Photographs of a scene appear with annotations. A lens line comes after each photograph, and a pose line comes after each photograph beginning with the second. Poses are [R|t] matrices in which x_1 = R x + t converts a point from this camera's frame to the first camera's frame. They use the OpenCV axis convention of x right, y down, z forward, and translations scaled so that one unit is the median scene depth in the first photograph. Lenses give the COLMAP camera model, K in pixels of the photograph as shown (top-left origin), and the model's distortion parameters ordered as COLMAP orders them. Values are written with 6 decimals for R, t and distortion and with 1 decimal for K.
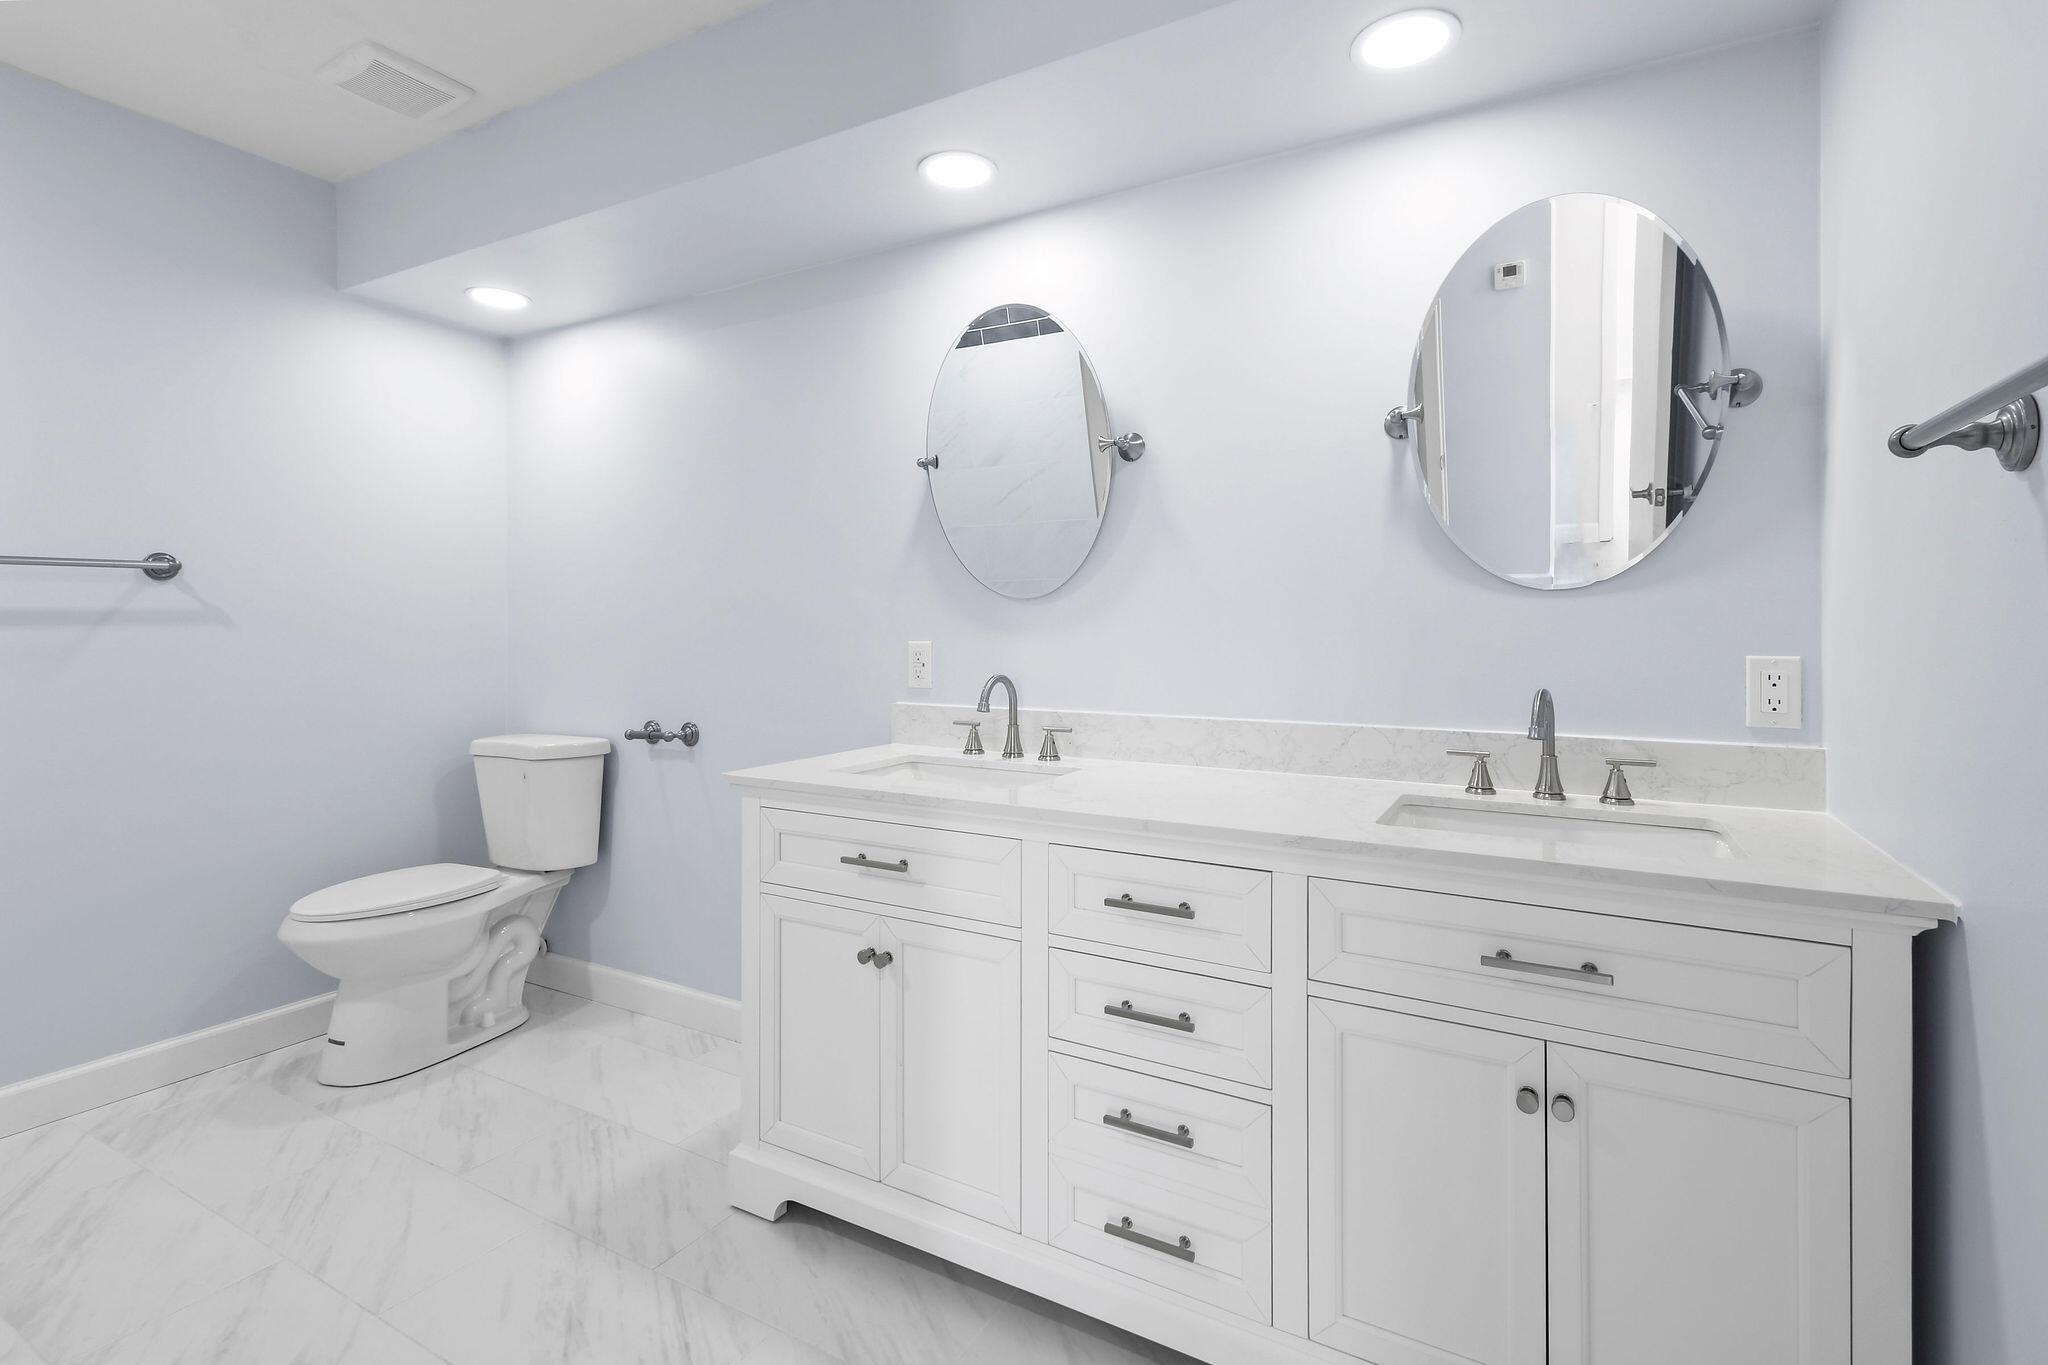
lens RADIAL K [[923.7, 0, 1073.2], [0, 923.7, 625.9], [0, 0, 1]] dist [-0.027272, -0.000110]
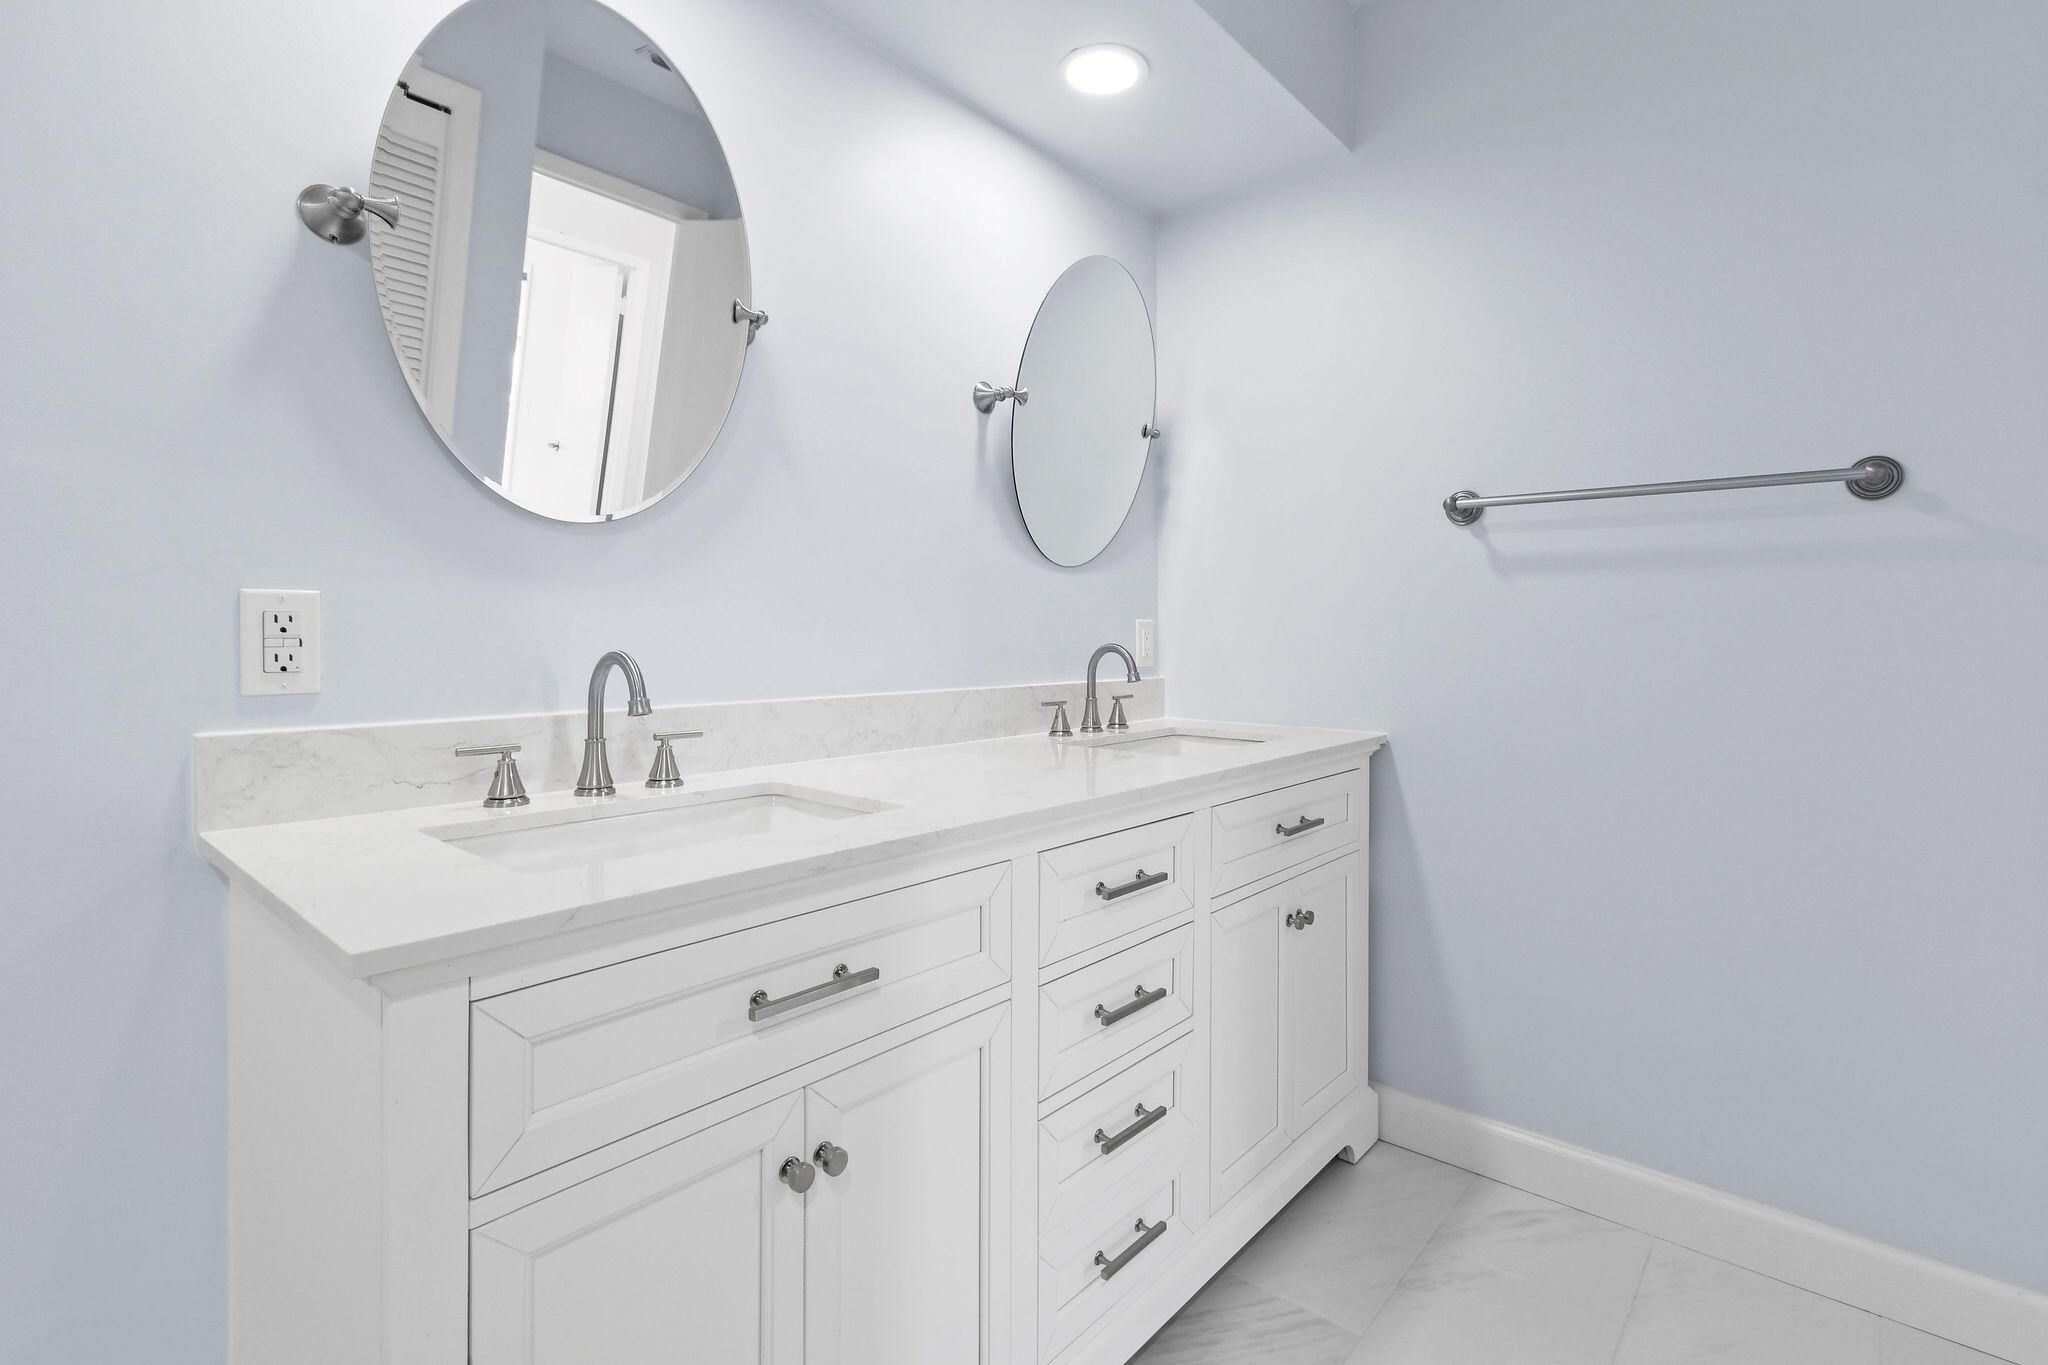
lens RADIAL K [[923.7, 0, 1073.2], [0, 923.7, 625.9], [0, 0, 1]] dist [-0.027272, -0.000110]
pose [[0.208532, 0.007715, 0.977985, -0.583150], [0.001175, 0.999966, -0.008139, 0.044130], [-0.978015, 0.002846, 0.208515, 0.618991]]
